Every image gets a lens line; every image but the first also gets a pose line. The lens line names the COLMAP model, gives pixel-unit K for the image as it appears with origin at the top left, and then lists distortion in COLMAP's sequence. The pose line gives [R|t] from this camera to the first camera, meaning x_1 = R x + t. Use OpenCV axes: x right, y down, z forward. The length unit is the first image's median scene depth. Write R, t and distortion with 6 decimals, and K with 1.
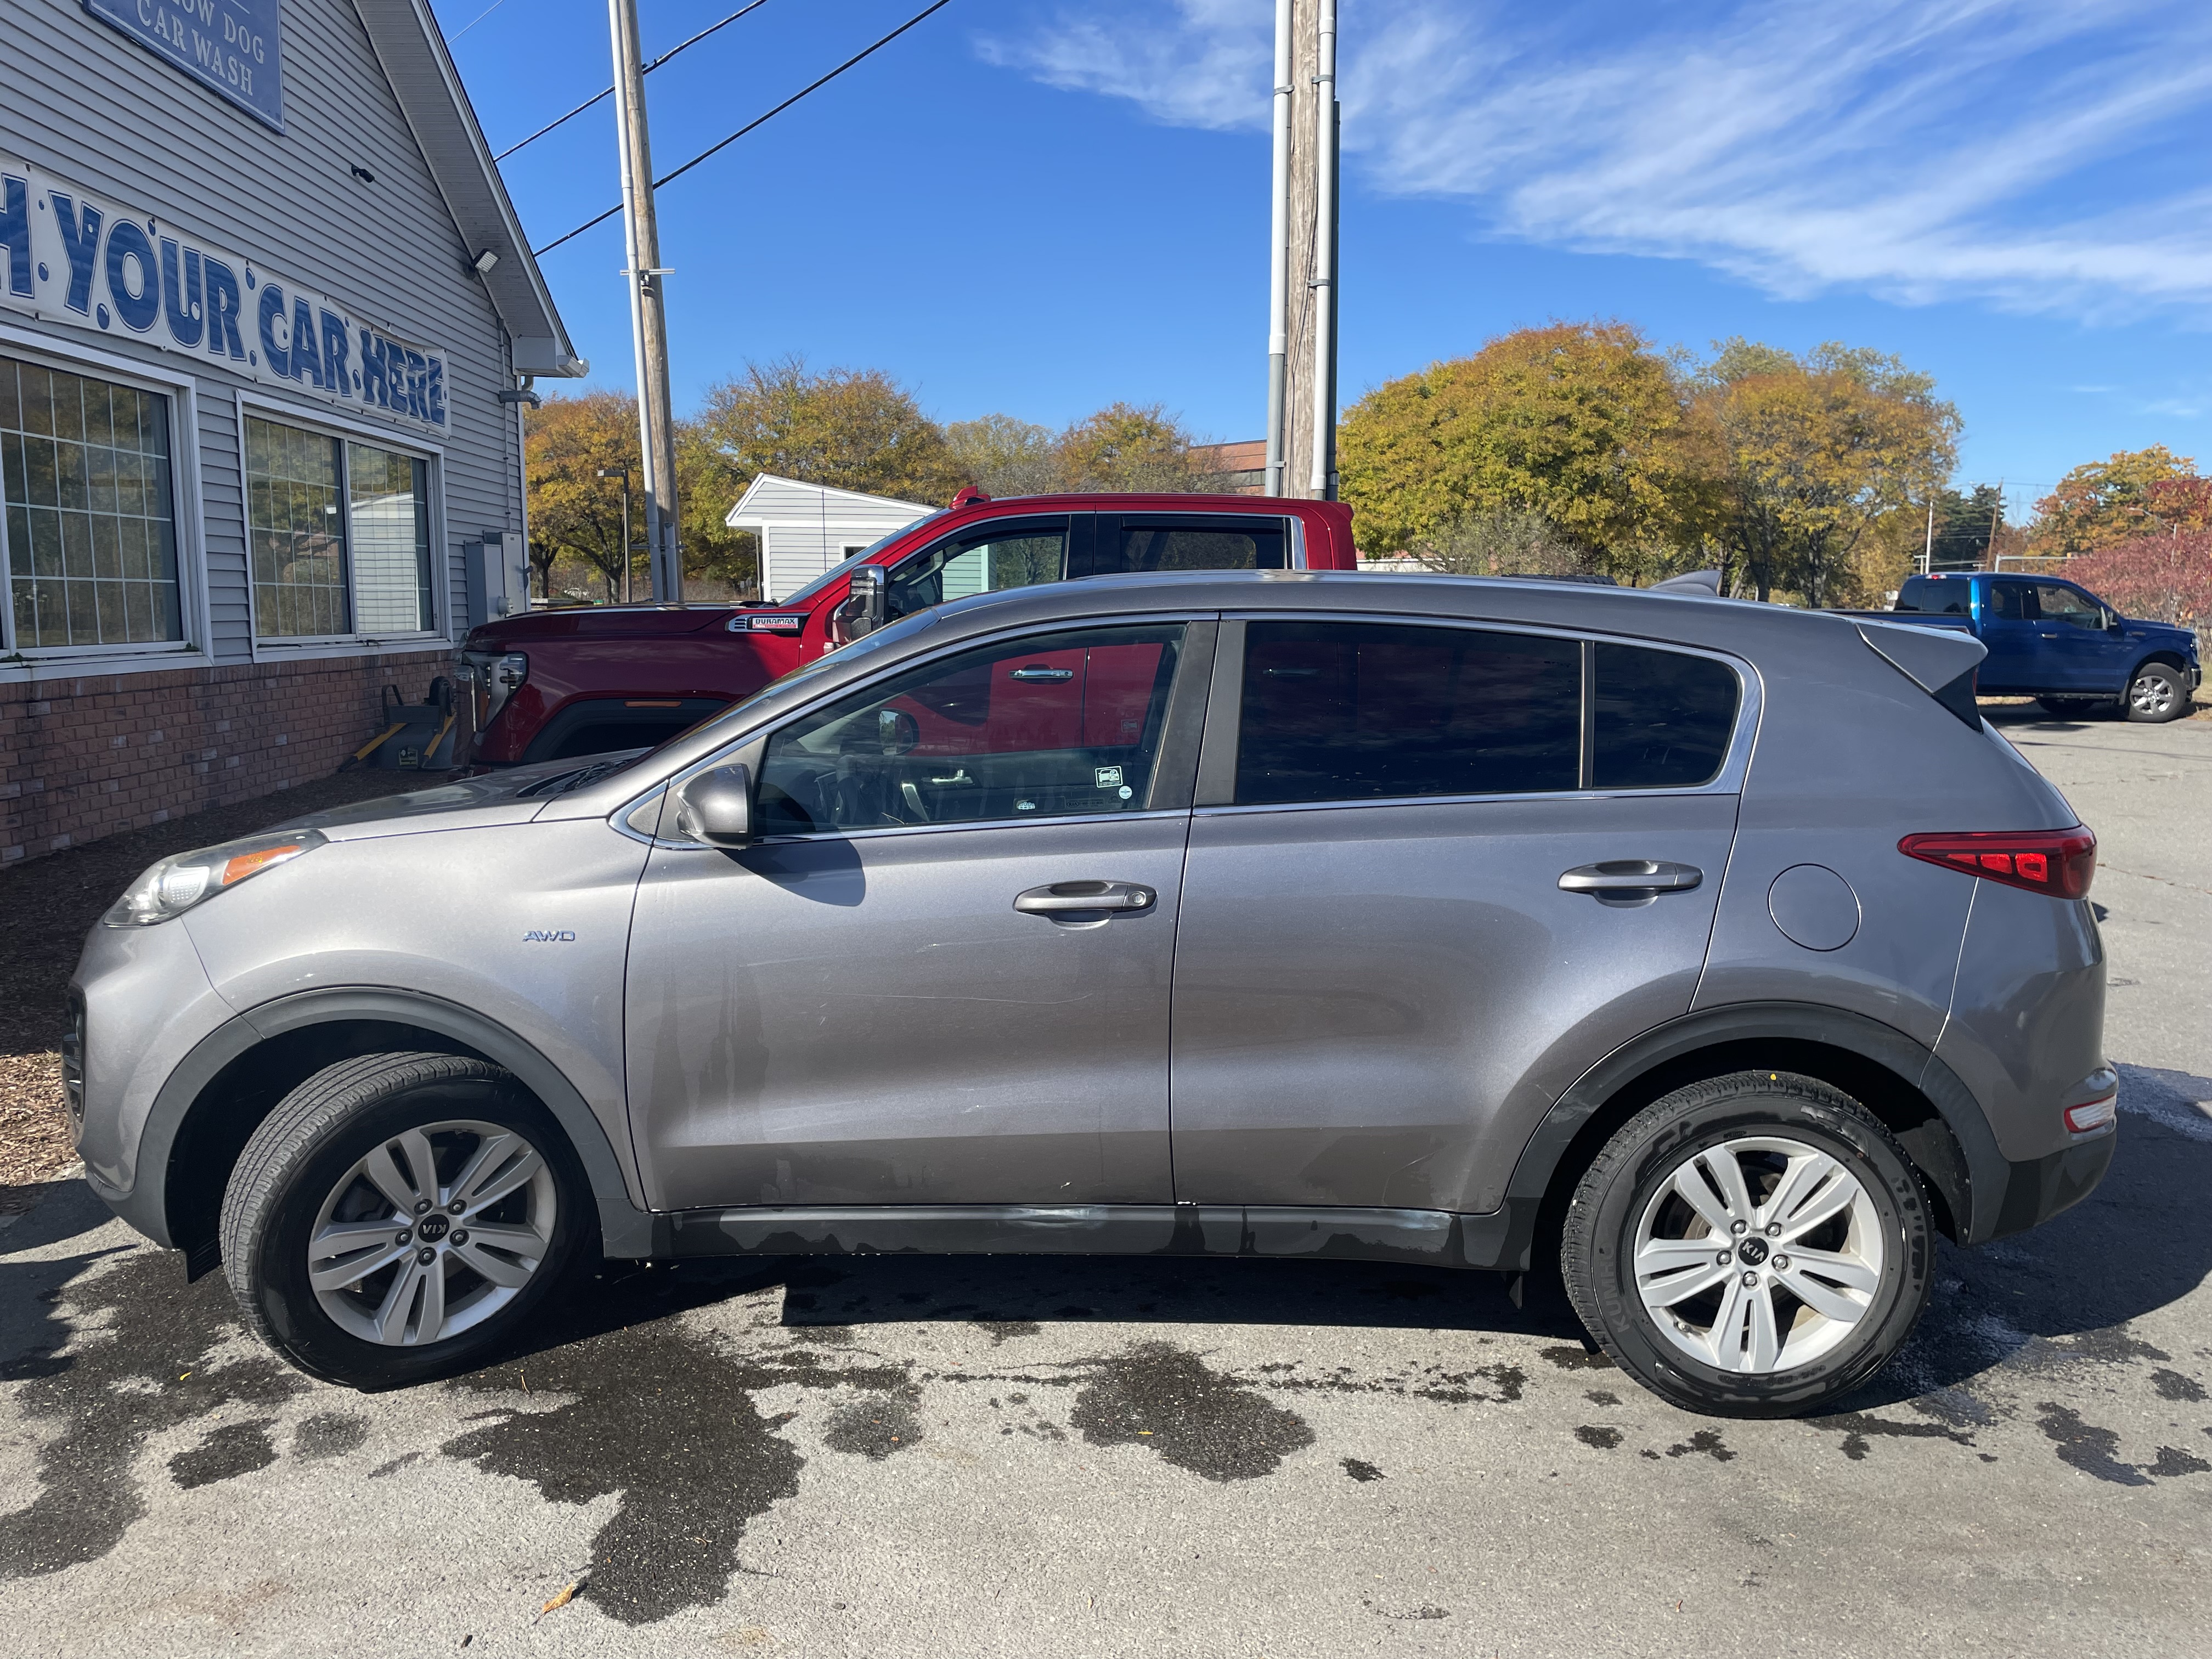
lens RADIAL K [[1628.8, 0, 1106.8], [0, 1628.8, 837.8], [0, 0, 1]] dist [0.011377, -0.017714]
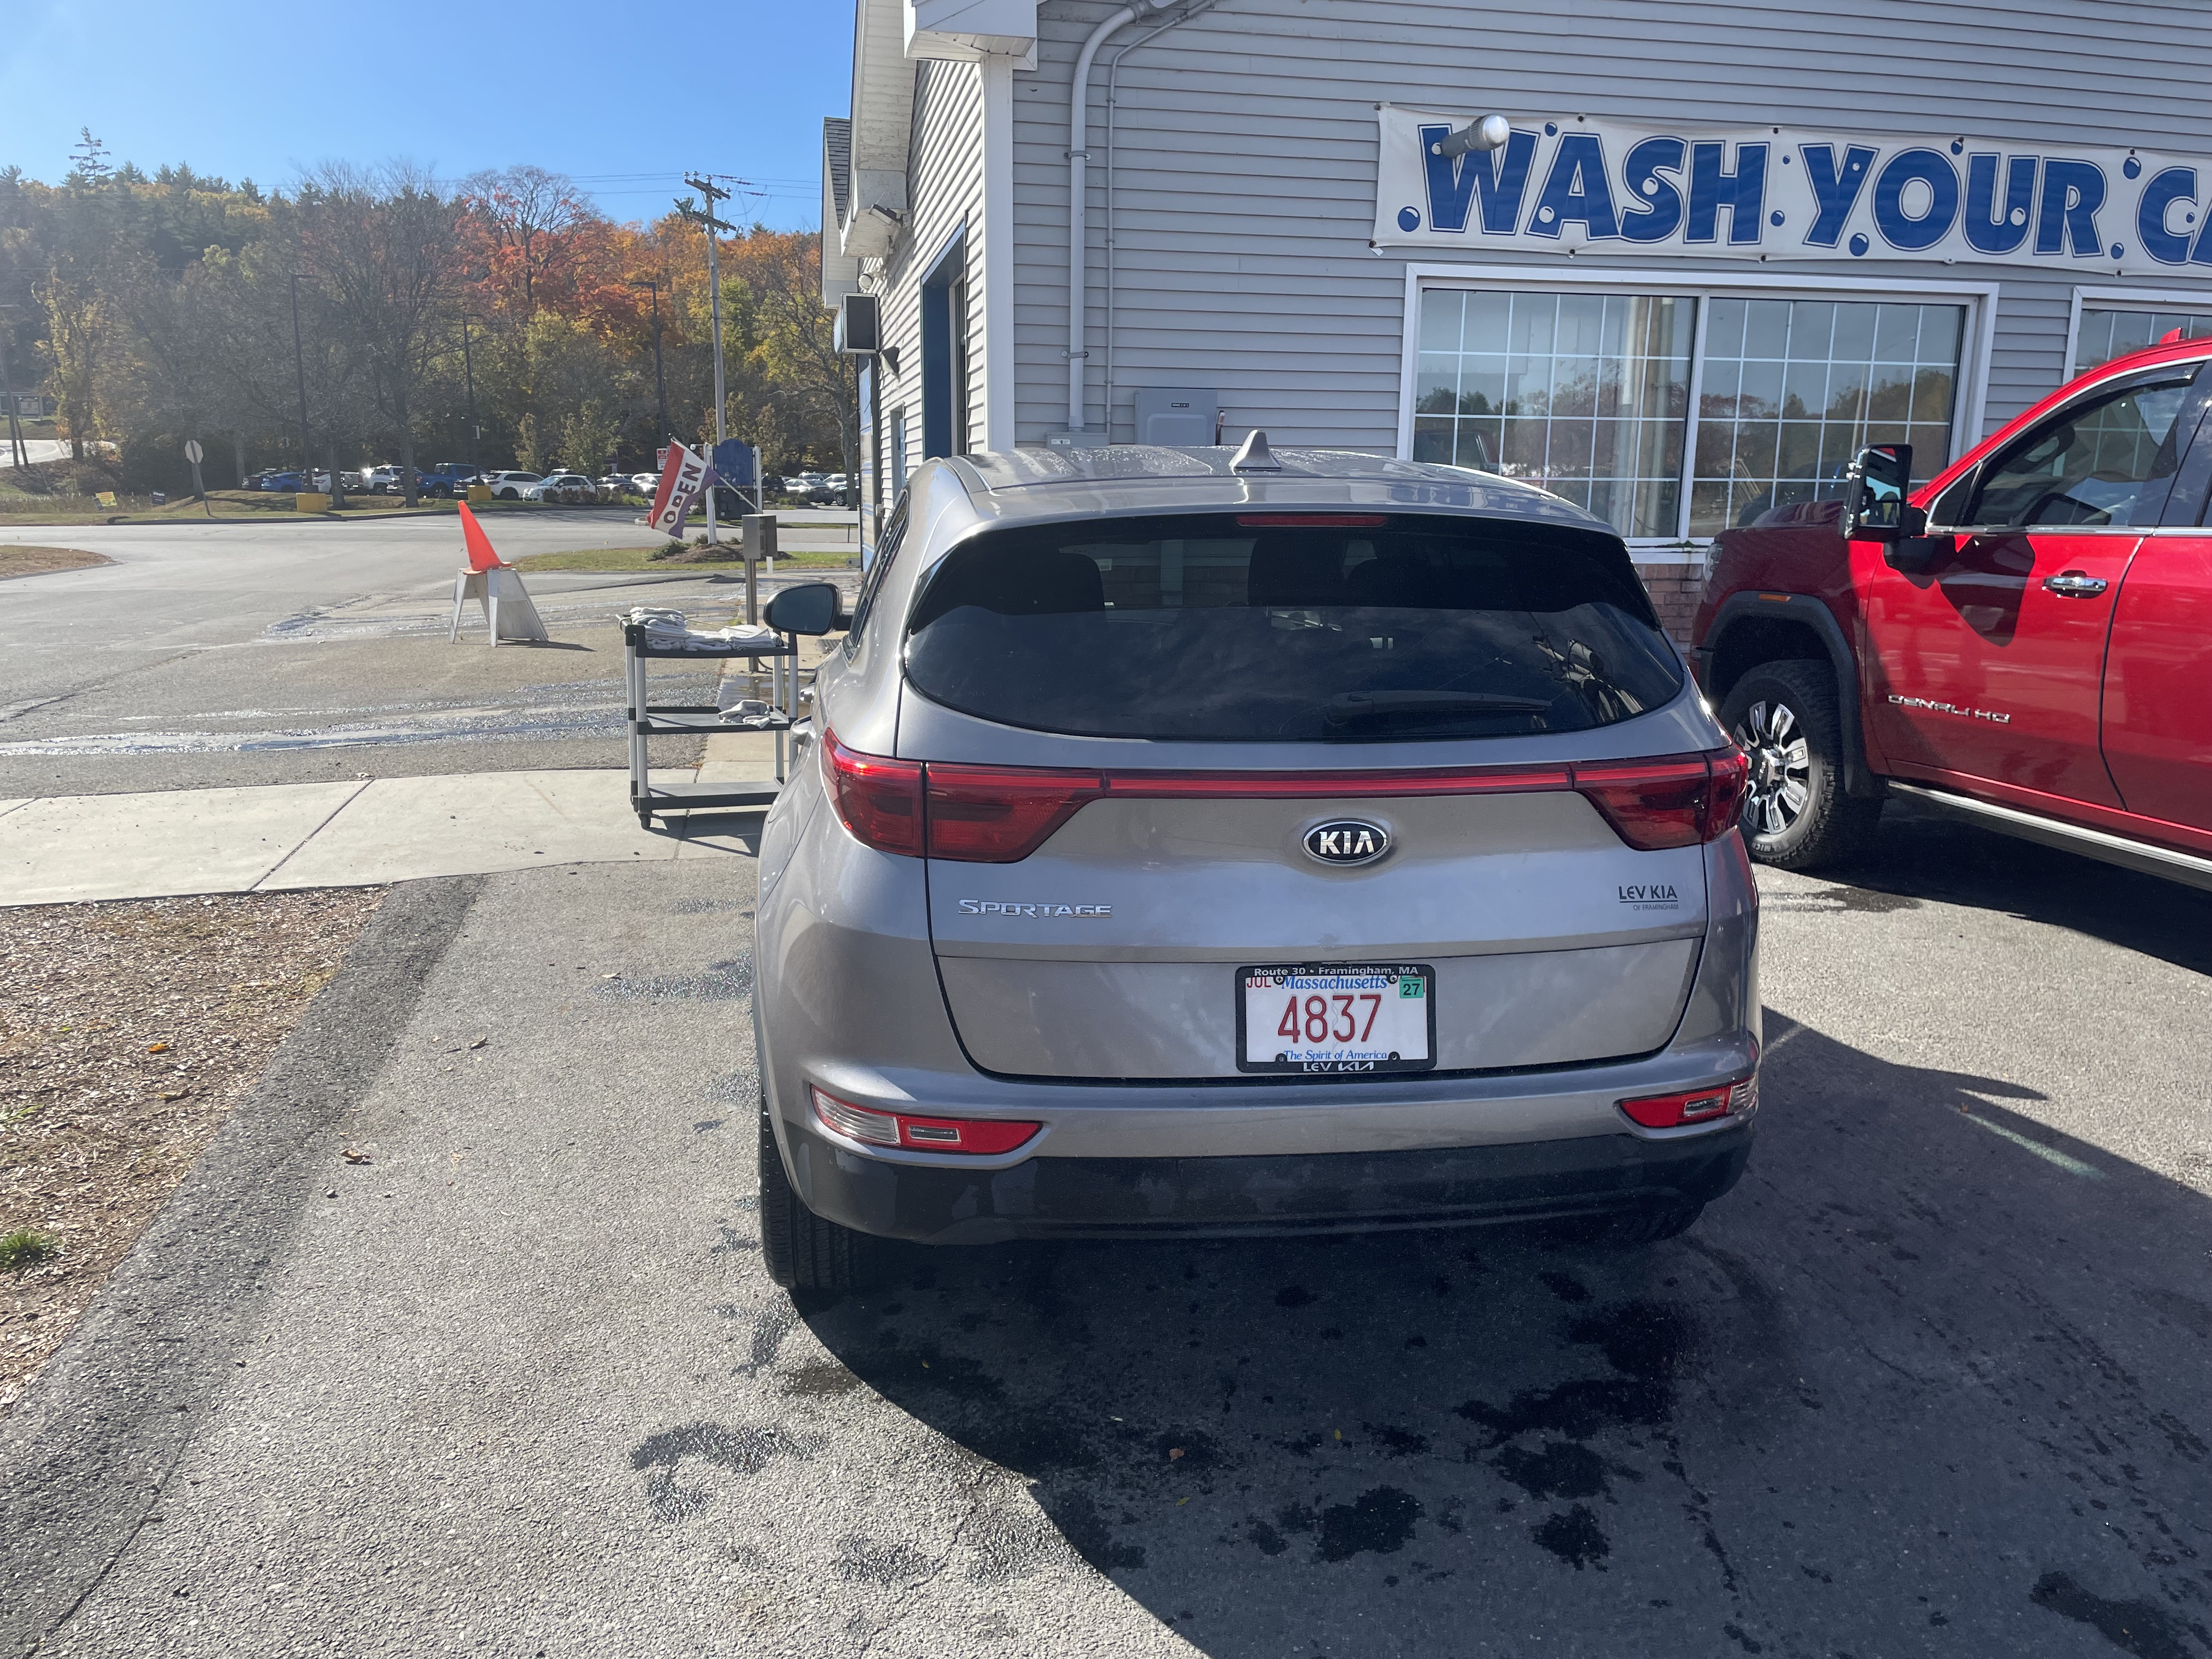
lens RADIAL K [[1628.8, 0, 1115.0], [0, 1628.8, 818.1], [0, 0, 1]] dist [0.011377, -0.017714]
pose [[0.172533, 0.181563, -0.968126, 0.086318], [-0.148650, 0.976408, 0.156625, -0.006390], [0.973723, 0.116889, 0.195452, 0.061902]]
